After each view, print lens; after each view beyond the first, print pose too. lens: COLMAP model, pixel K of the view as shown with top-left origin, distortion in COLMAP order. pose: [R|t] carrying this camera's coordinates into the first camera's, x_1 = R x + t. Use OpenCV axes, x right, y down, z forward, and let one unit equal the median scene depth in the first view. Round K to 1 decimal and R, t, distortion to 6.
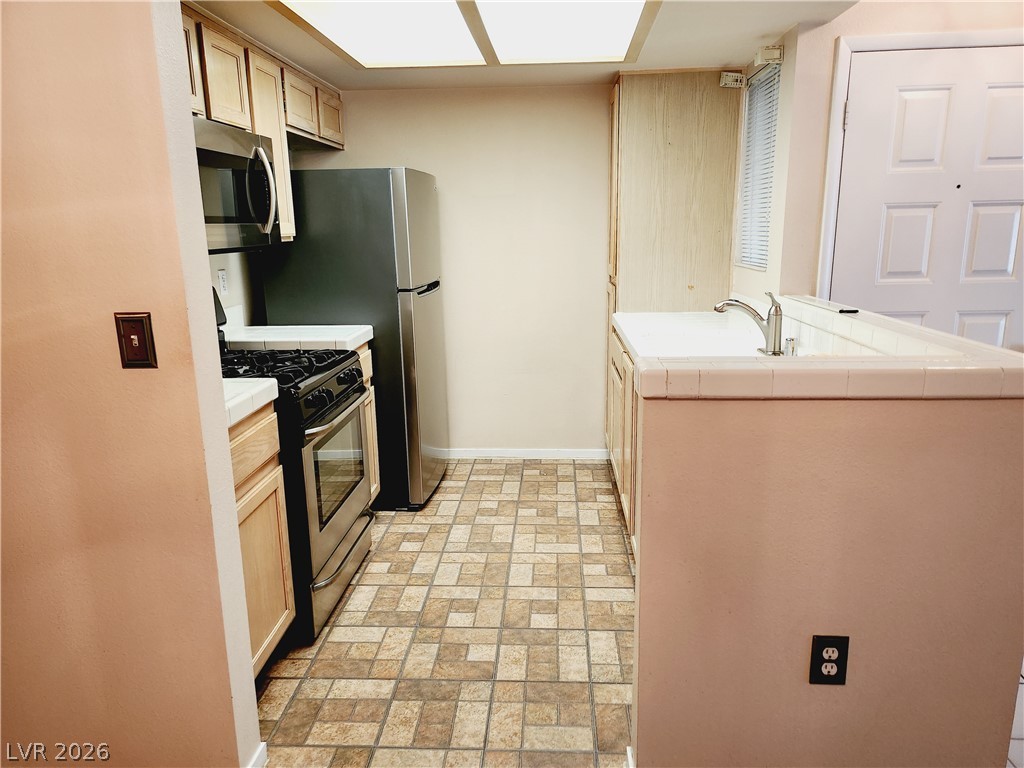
lens RADIAL K [[720.6, 0, 515.7], [0, 720.6, 392.6], [0, 0, 1]] dist [0.052807, -0.044439]
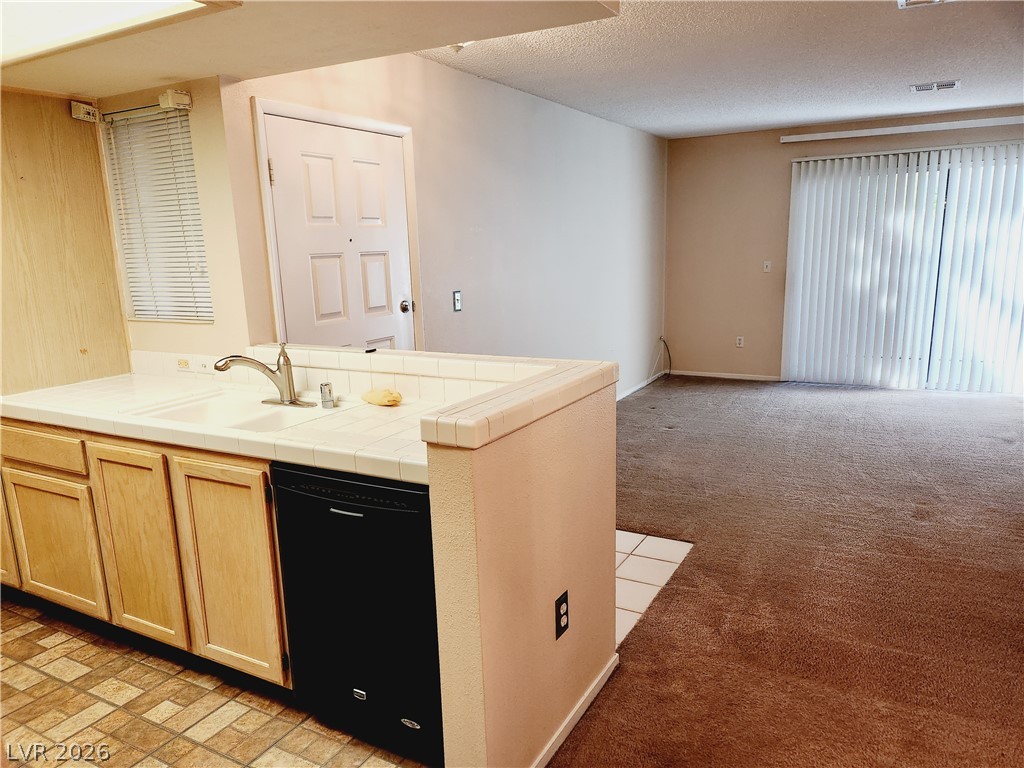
lens RADIAL K [[720.6, 0, 516.7], [0, 720.6, 397.4], [0, 0, 1]] dist [0.052807, -0.044439]
pose [[0.441748, -0.181635, 0.878560, -0.379085], [0.225533, 0.970325, 0.087206, -0.074505], [-0.868328, 0.159621, 0.469604, 0.248140]]
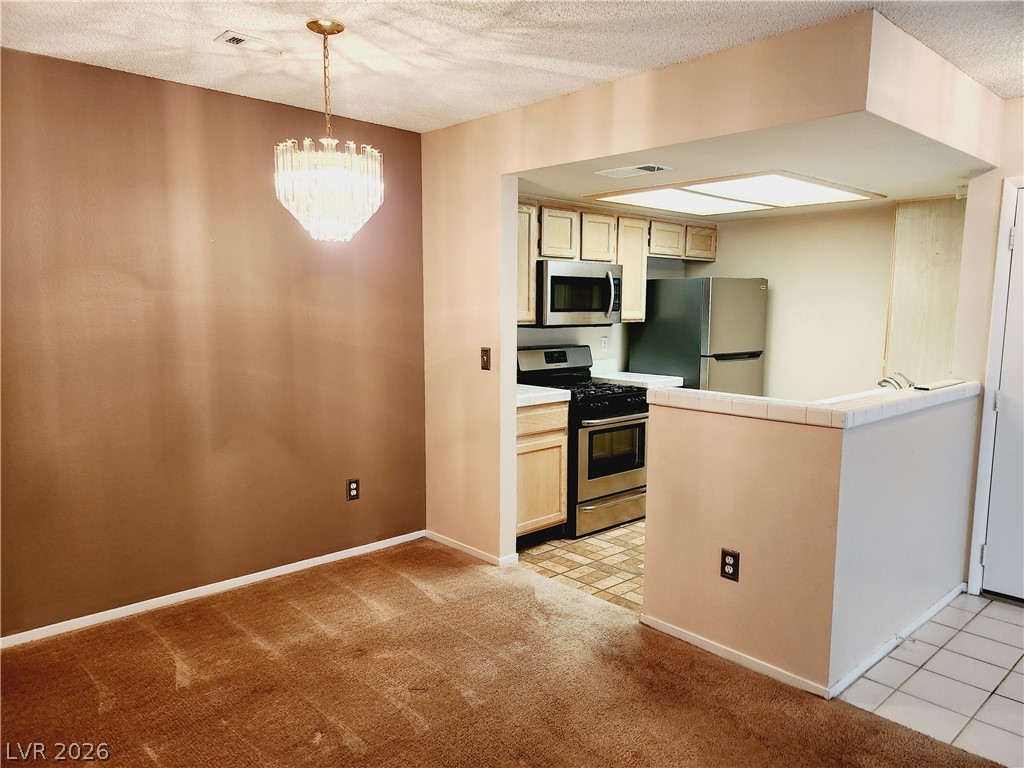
lens RADIAL K [[720.6, 0, 514.4], [0, 720.6, 388.1], [0, 0, 1]] dist [0.052807, -0.044439]
pose [[0.717420, 0.101287, -0.689238, 0.729176], [-0.174617, 0.983935, -0.037162, 0.059089], [0.674402, 0.147013, 0.723581, -0.416093]]
